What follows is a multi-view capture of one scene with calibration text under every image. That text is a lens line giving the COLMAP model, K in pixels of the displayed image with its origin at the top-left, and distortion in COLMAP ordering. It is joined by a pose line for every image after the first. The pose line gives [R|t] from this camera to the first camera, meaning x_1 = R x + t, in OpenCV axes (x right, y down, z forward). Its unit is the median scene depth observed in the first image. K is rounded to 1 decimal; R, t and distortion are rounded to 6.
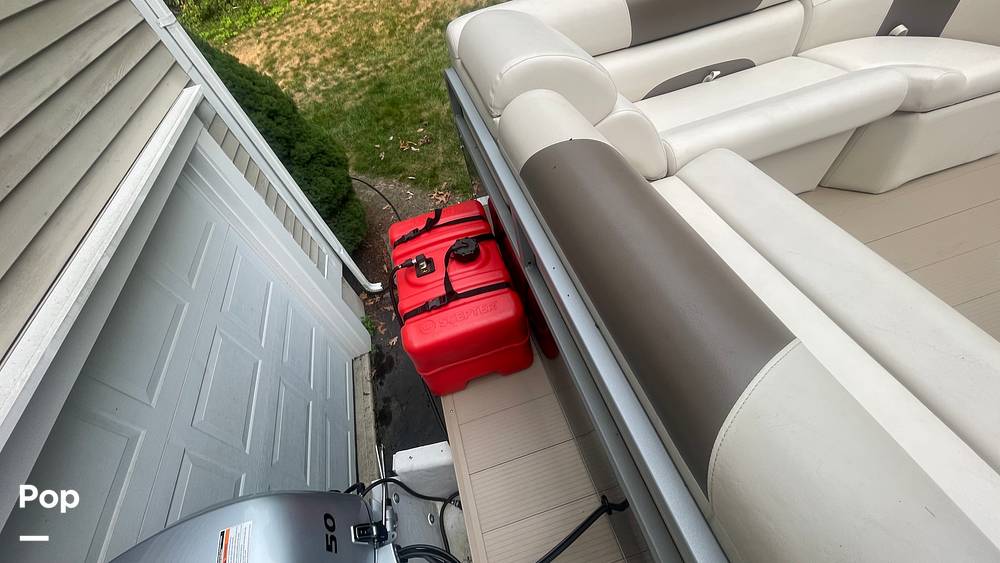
lens RADIAL K [[404.1, 0, 496.0], [0, 404.1, 285.3], [0, 0, 1]] dist [0.002455, -0.000555]
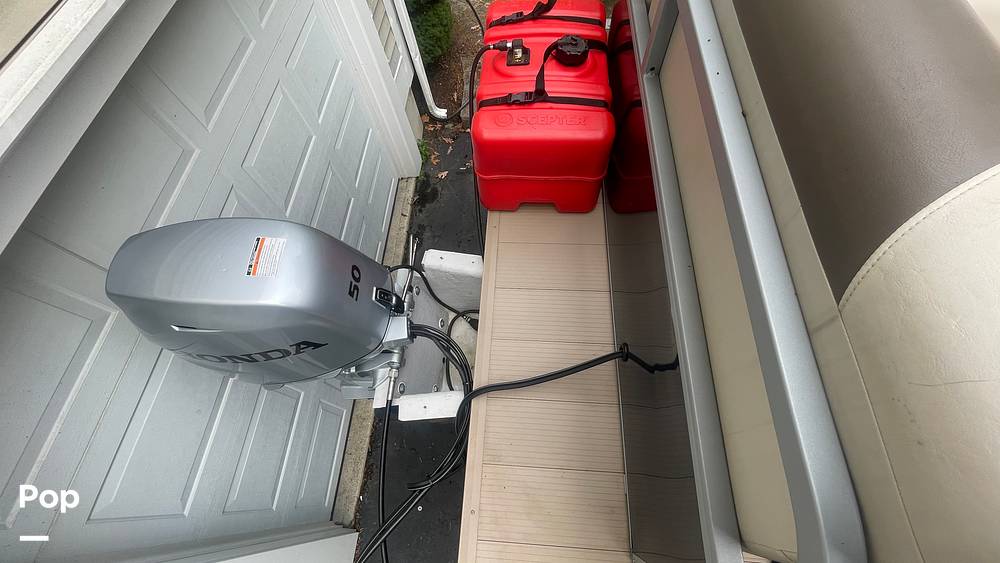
lens RADIAL K [[404.1, 0, 496.5], [0, 404.1, 285.4], [0, 0, 1]] dist [0.002455, -0.000555]
pose [[0.939784, 0.340151, -0.033220, -0.018958], [-0.316347, 0.902544, 0.292128, 0.104255], [0.129350, -0.264028, 0.955802, 0.035562]]
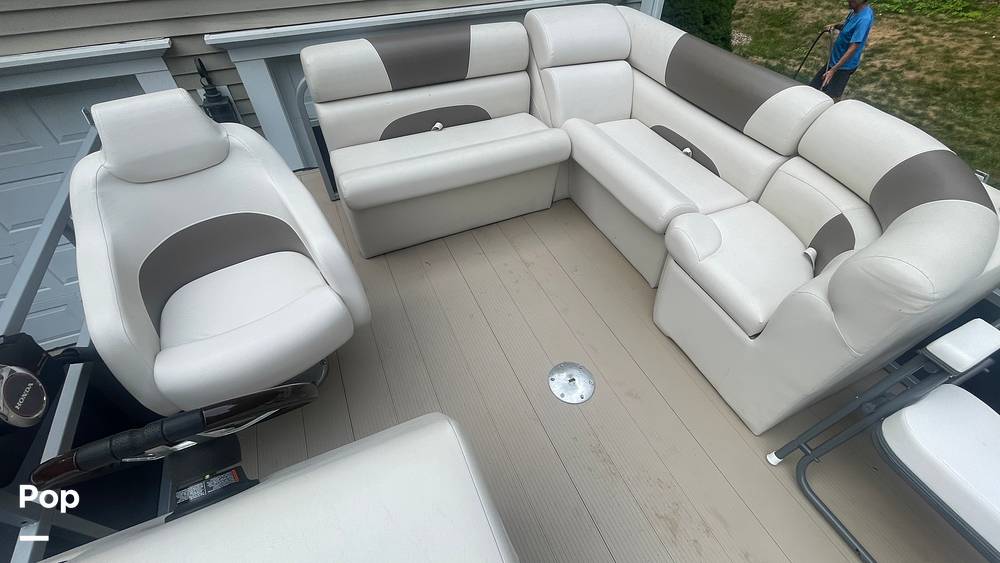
lens RADIAL K [[404.1, 0, 493.6], [0, 404.1, 289.1], [0, 0, 1]] dist [0.002455, -0.000555]
pose [[0.130003, 0.837823, -0.530238, 1.158269], [-0.765129, 0.424895, 0.483779, -0.384703], [0.630616, 0.342808, 0.696280, -0.064402]]
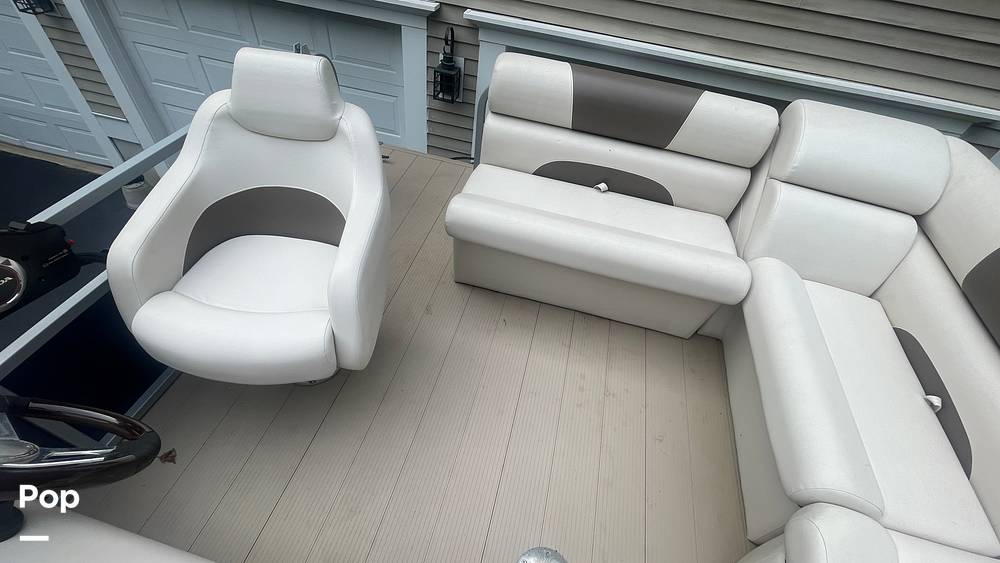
lens RADIAL K [[404.1, 0, 497.8], [0, 404.1, 287.1], [0, 0, 1]] dist [0.002455, -0.000555]
pose [[-0.507160, 0.722006, -0.470634, 0.900068], [-0.655777, 0.031055, 0.754315, -0.443078], [0.559236, 0.691190, 0.457725, 0.060449]]
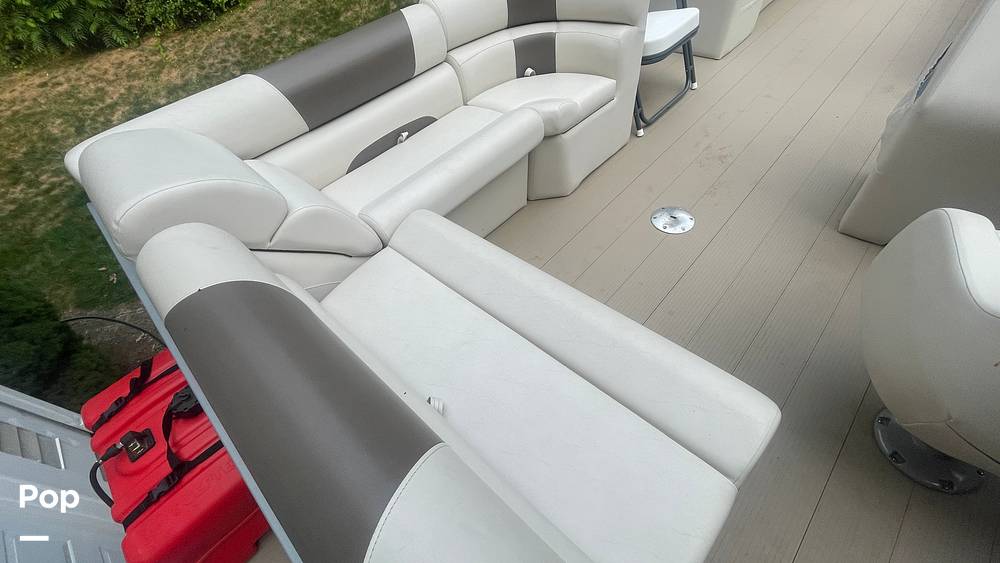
lens RADIAL K [[404.1, 0, 493.0], [0, 404.1, 285.7], [0, 0, 1]] dist [0.002455, -0.000555]
pose [[0.856033, -0.352306, 0.378271, 0.153482], [0.381761, 0.924256, -0.003117, -0.045386], [-0.348521, 0.147077, 0.925690, -0.018186]]
